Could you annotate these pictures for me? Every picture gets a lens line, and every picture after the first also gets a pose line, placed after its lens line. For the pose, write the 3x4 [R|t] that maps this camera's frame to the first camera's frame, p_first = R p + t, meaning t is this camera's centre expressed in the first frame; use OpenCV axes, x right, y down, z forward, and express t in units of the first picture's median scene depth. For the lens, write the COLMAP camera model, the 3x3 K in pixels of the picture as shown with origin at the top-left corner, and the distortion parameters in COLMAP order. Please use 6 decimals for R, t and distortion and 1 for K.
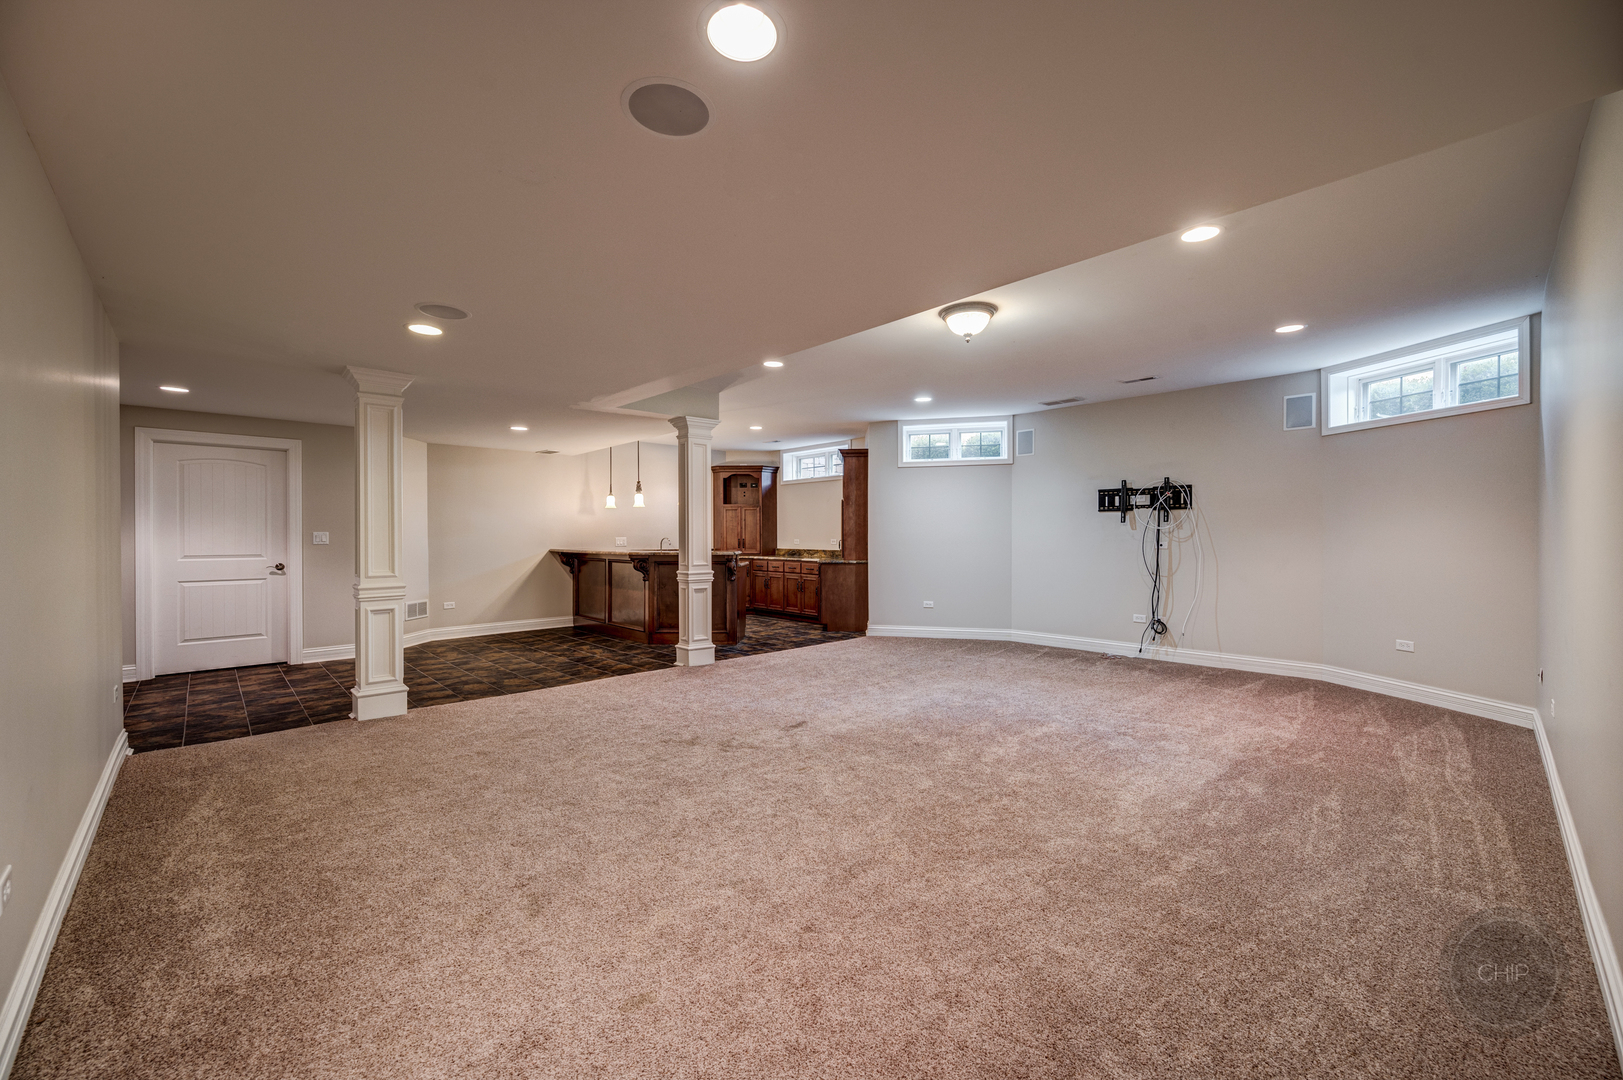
lens RADIAL K [[640.7, 0, 818.8], [0, 640.7, 534.7], [0, 0, 1]] dist [0.001295, -0.000448]
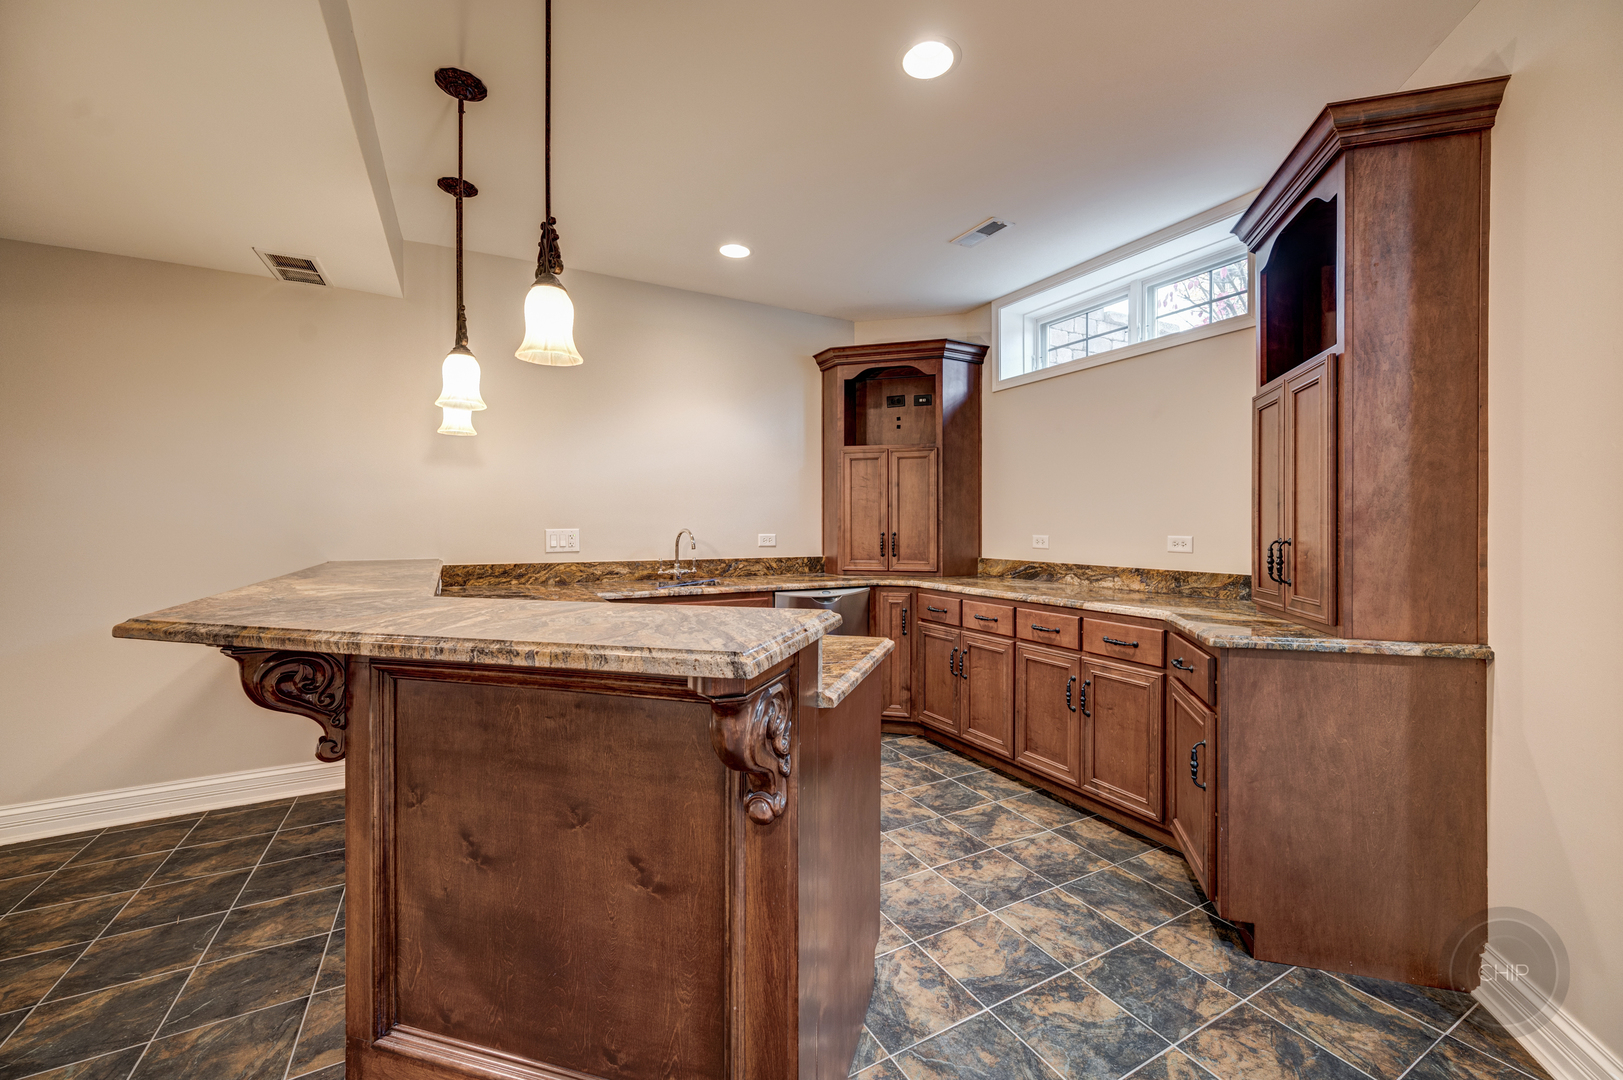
lens RADIAL K [[640.7, 0, 810.8], [0, 640.7, 534.7], [0, 0, 1]] dist [0.001295, -0.000448]
pose [[0.961296, 0.006300, -0.275445, -0.060063], [-0.003868, 0.999949, 0.009370, 0.004272], [0.275490, -0.007942, 0.961271, 0.622816]]
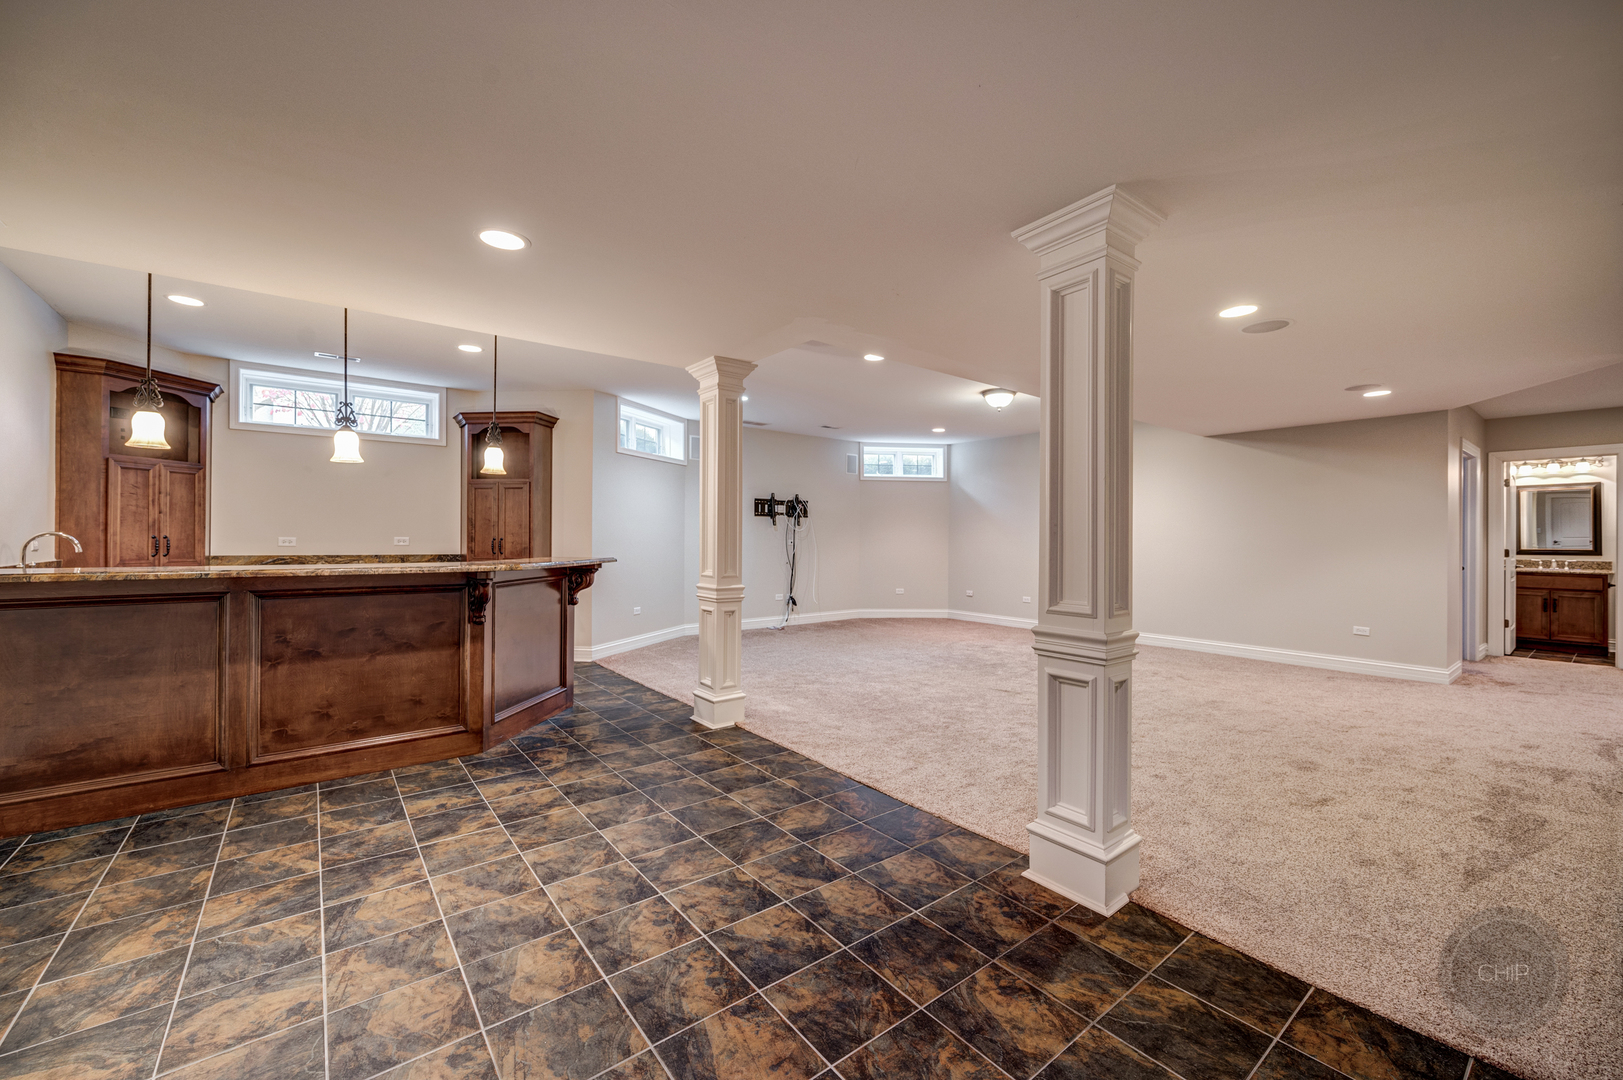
lens RADIAL K [[640.7, 0, 812.2], [0, 640.7, 536.9], [0, 0, 1]] dist [0.001295, -0.000448]
pose [[0.127540, 0.004920, 0.991821, -0.535173], [-0.006875, 0.999968, -0.004077, 0.006121], [-0.991810, -0.006299, 0.127570, 0.494964]]
